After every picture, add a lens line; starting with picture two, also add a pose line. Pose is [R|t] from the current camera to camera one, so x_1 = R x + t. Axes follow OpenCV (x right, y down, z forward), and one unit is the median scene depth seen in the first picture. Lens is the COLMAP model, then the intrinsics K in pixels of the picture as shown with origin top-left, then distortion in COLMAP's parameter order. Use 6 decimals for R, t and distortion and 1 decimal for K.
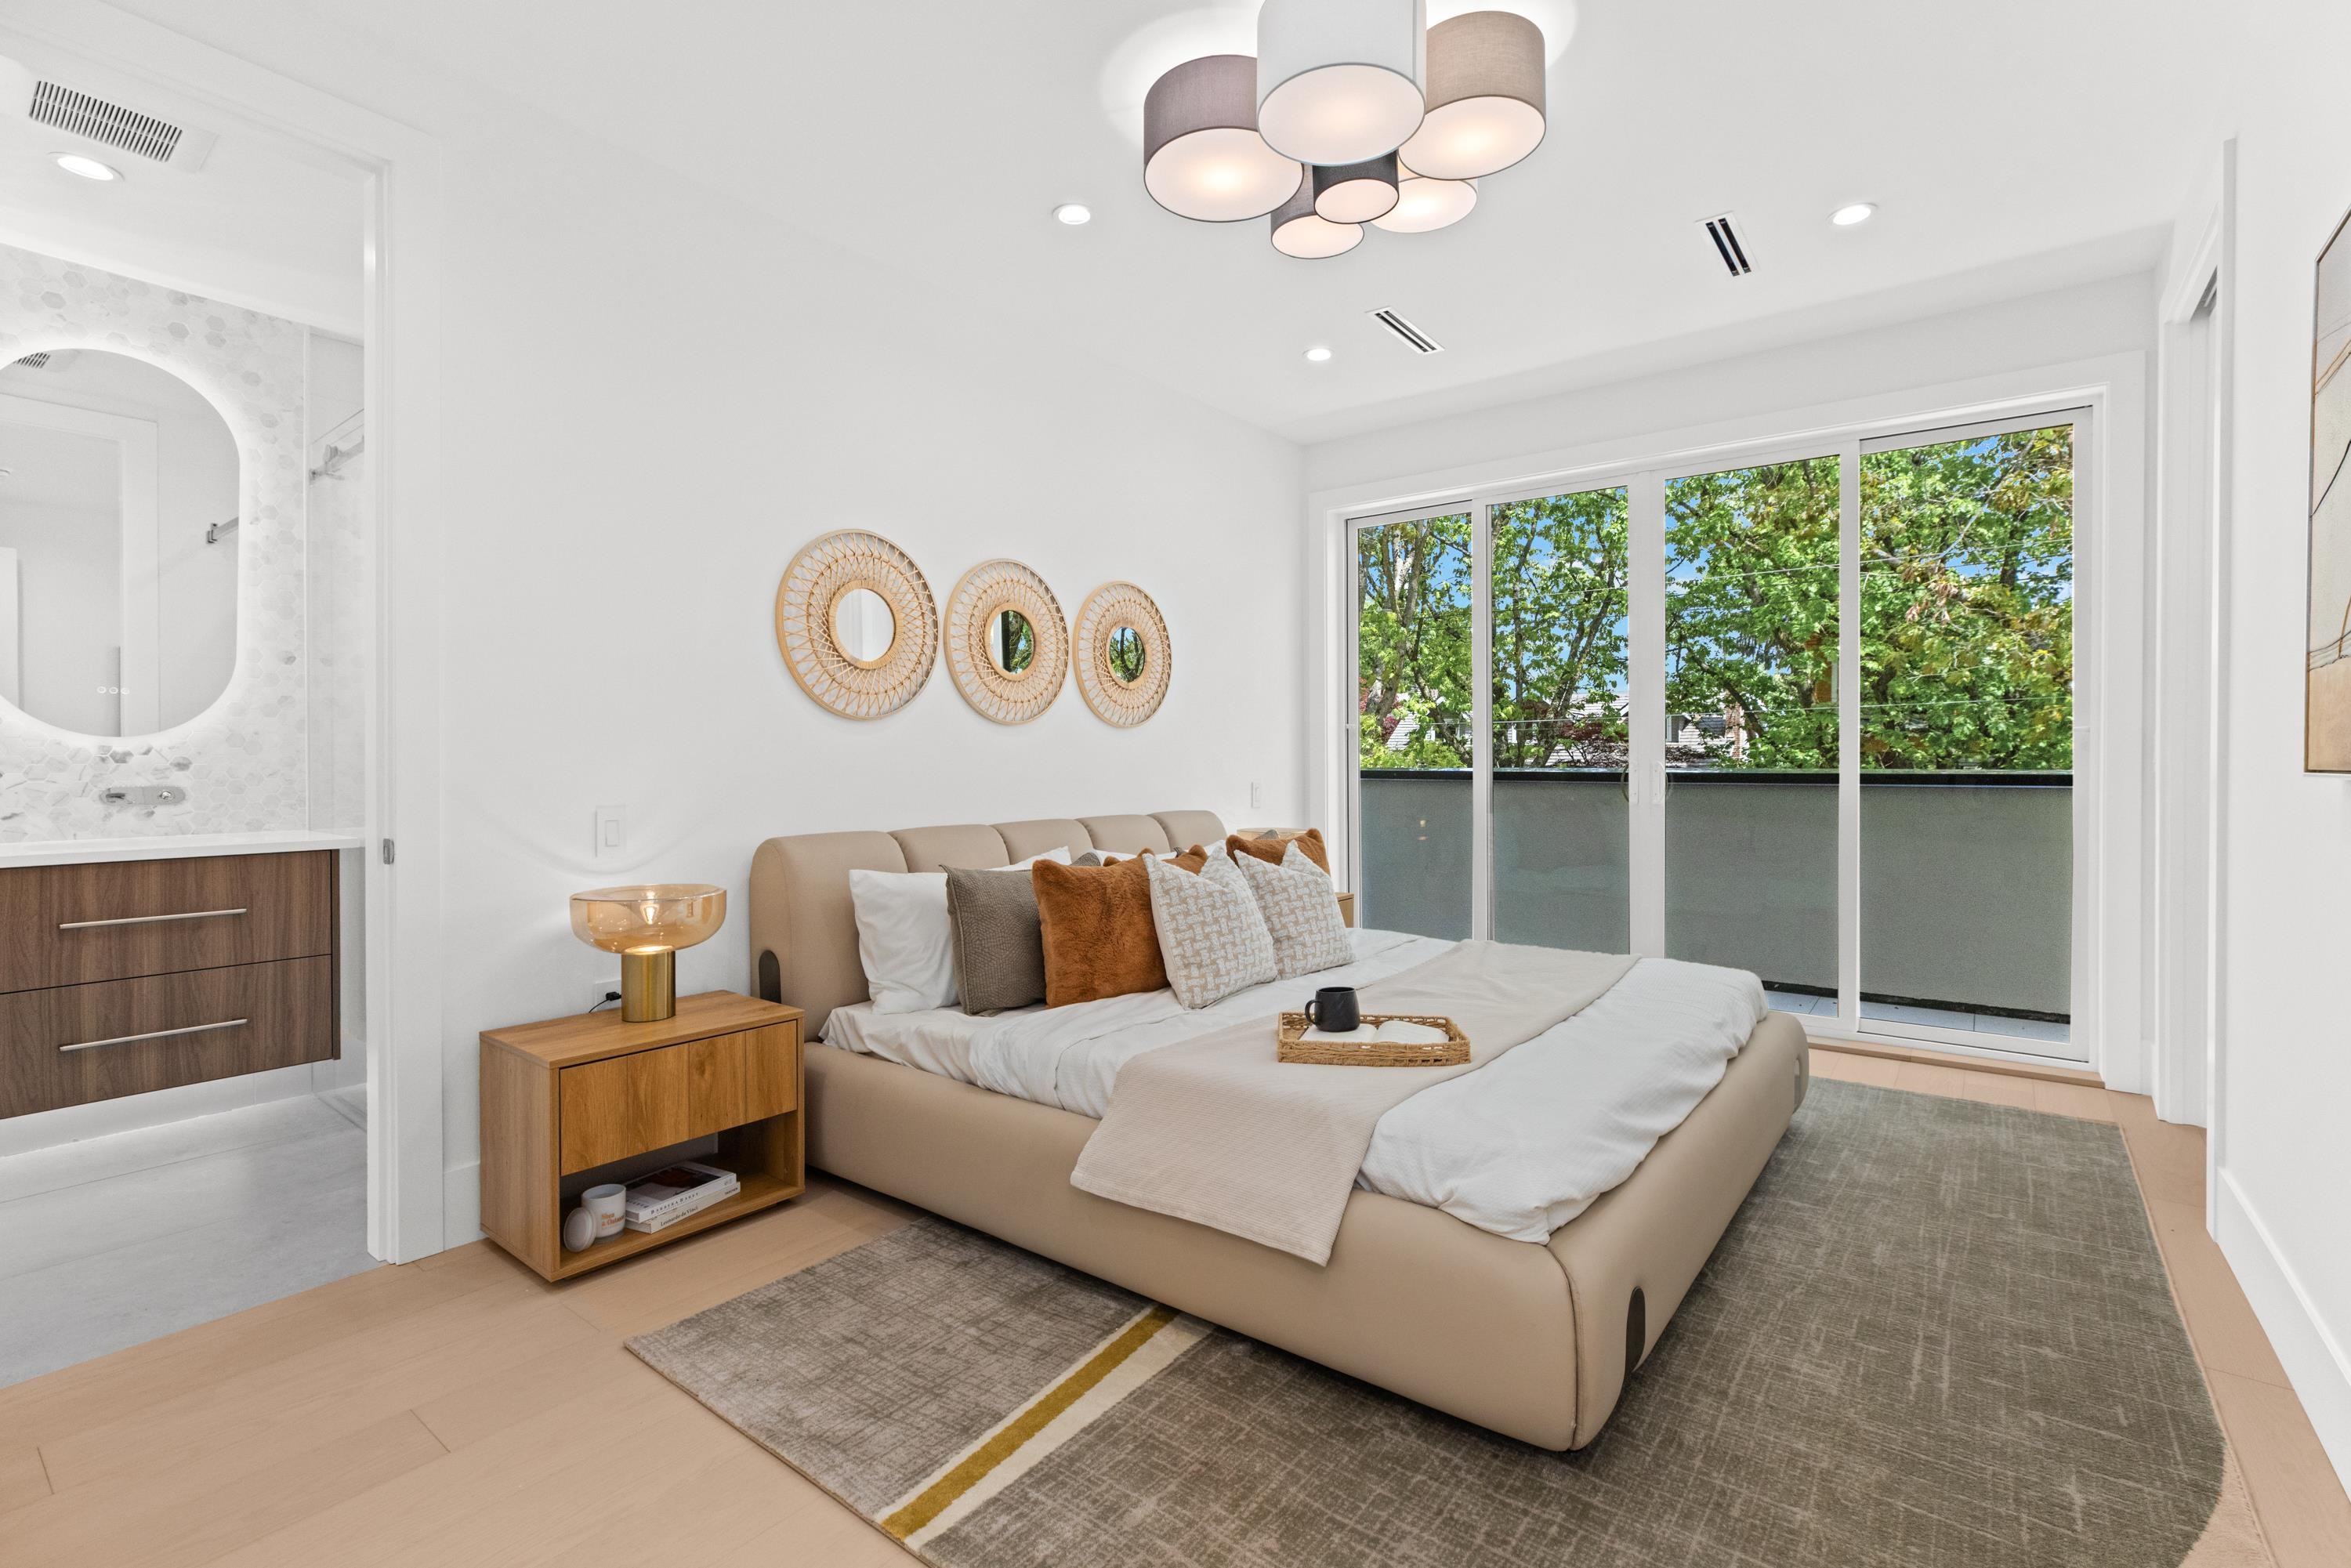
lens RADIAL K [[1068.9, 0, 1207.1], [0, 1068.9, 763.6], [0, 0, 1]] dist [-0.002455, 0.000097]
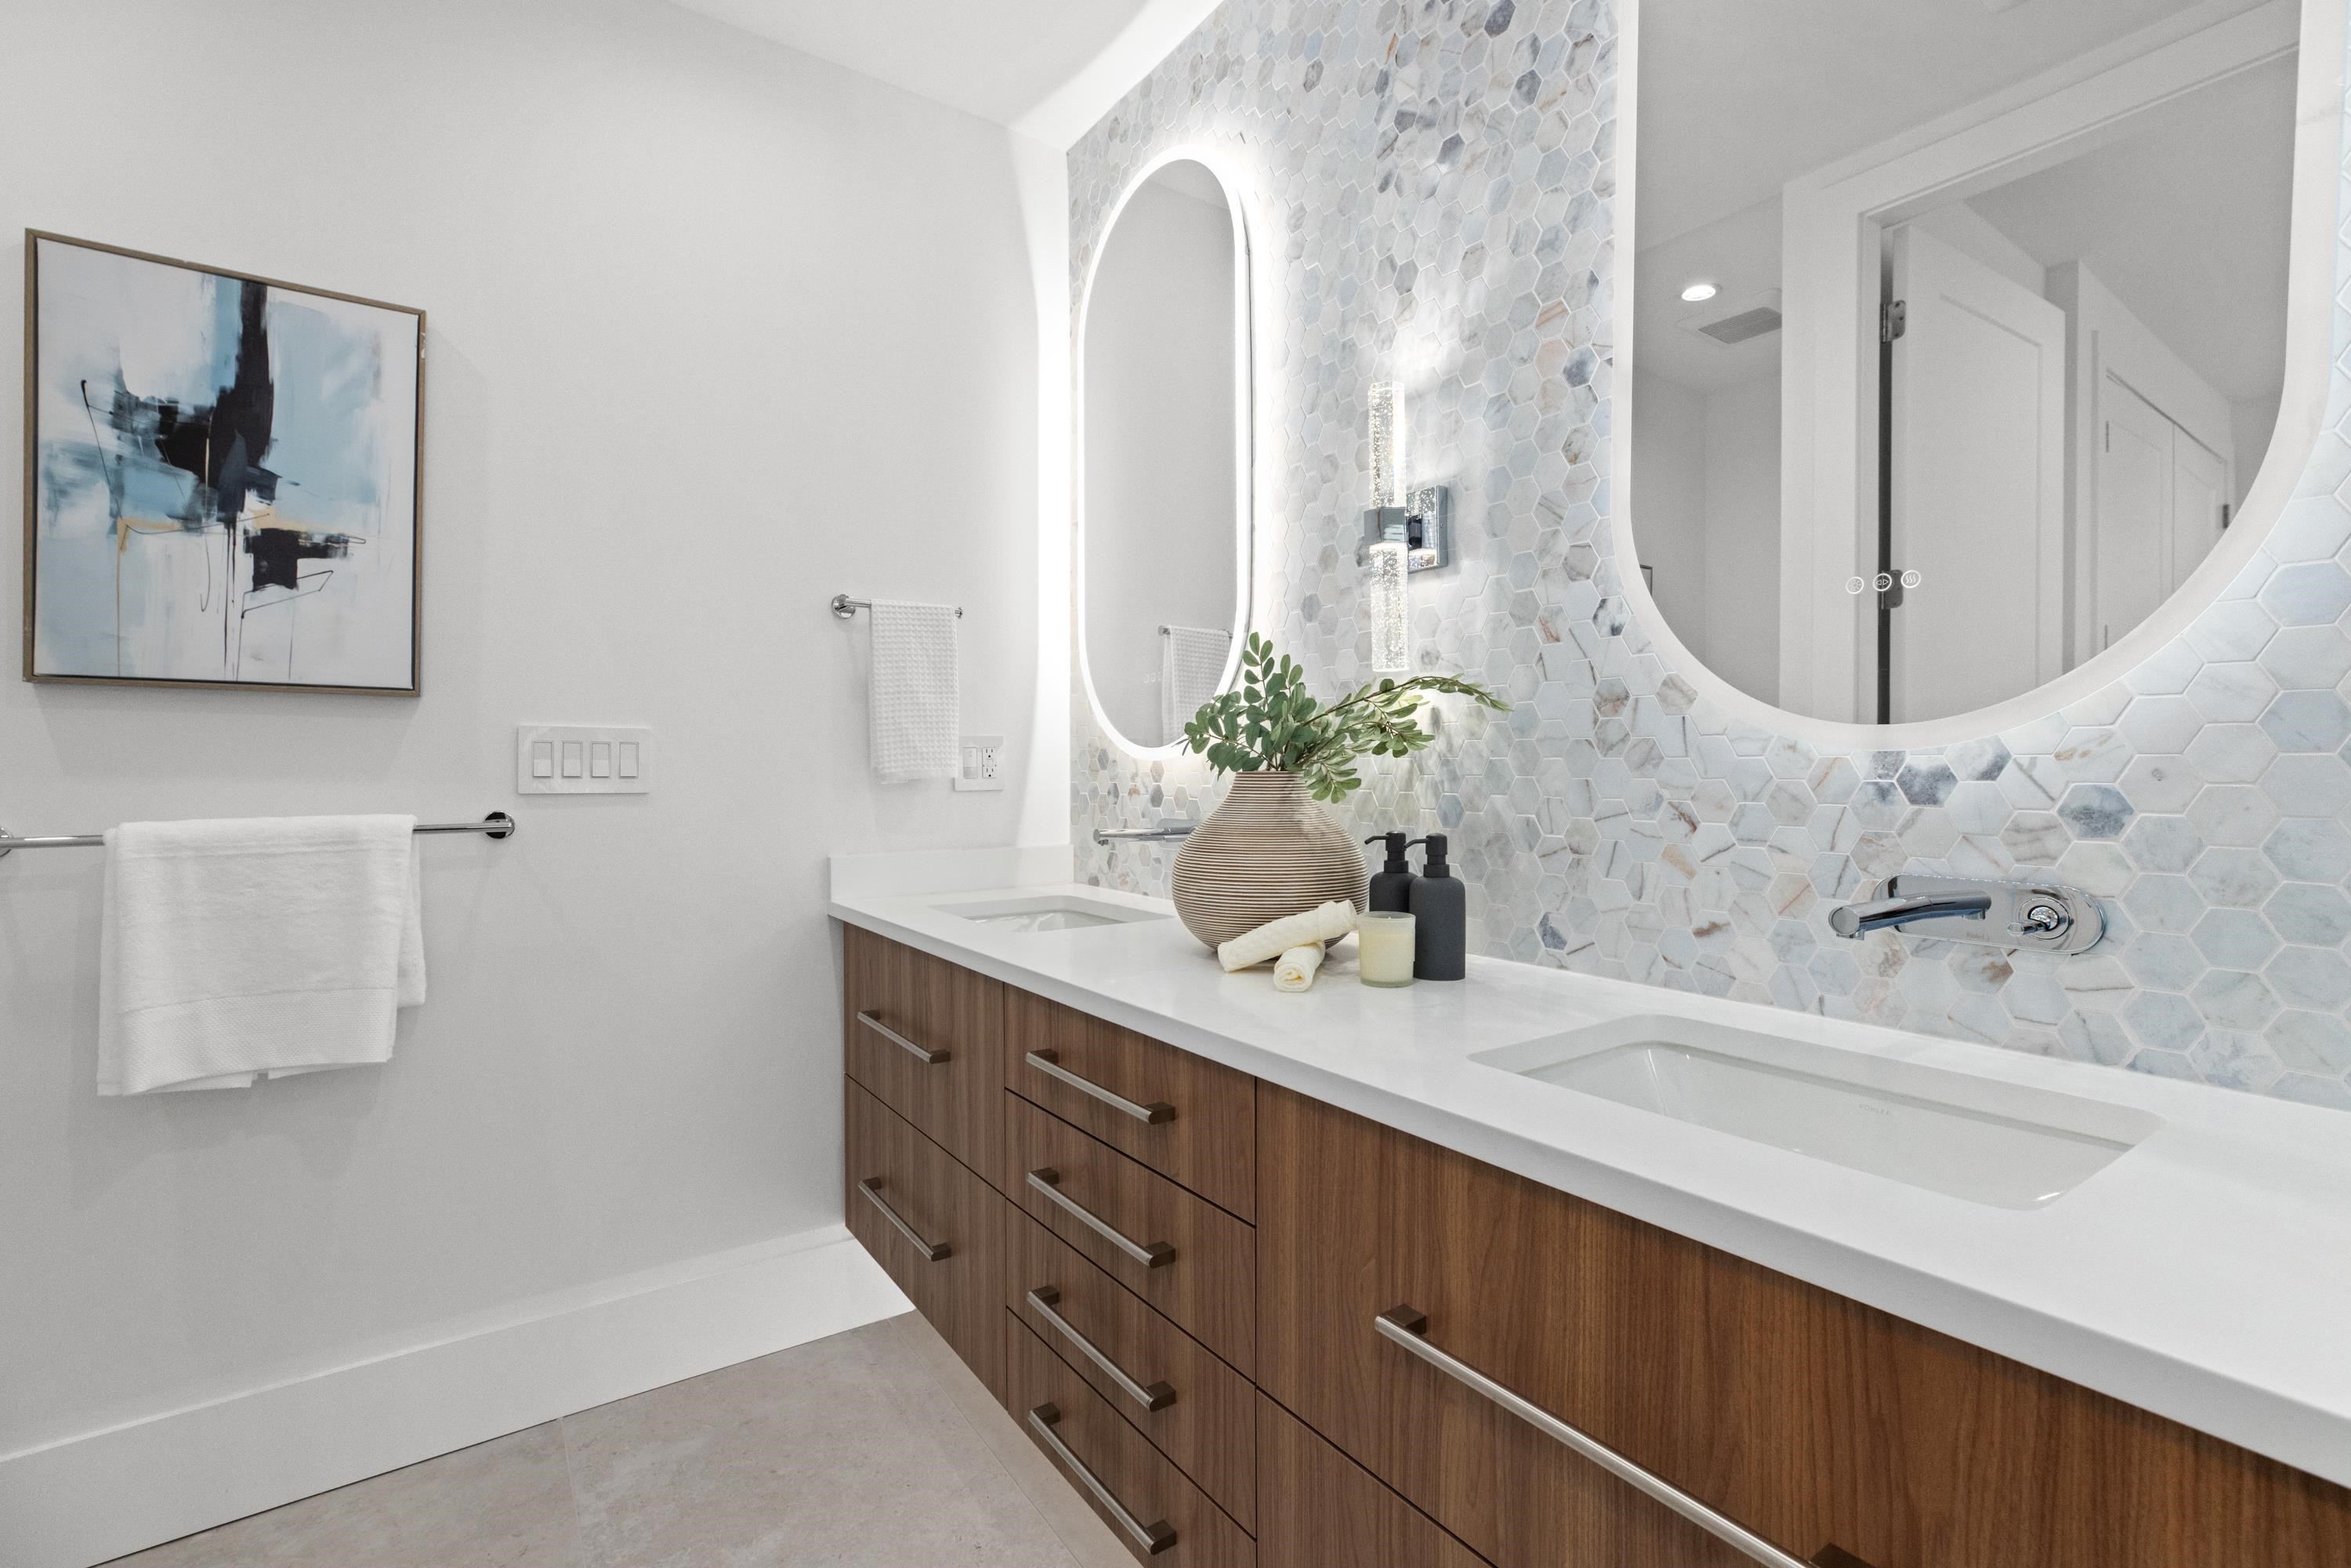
lens RADIAL K [[1068.9, 0, 1181.3], [0, 1068.9, 776.2], [0, 0, 1]] dist [-0.002455, 0.000097]
pose [[-0.298830, 0.002882, -0.954302, -0.629004], [-0.009018, 0.999942, 0.005844, -0.008507], [0.954264, 0.010353, -0.298786, 0.864268]]
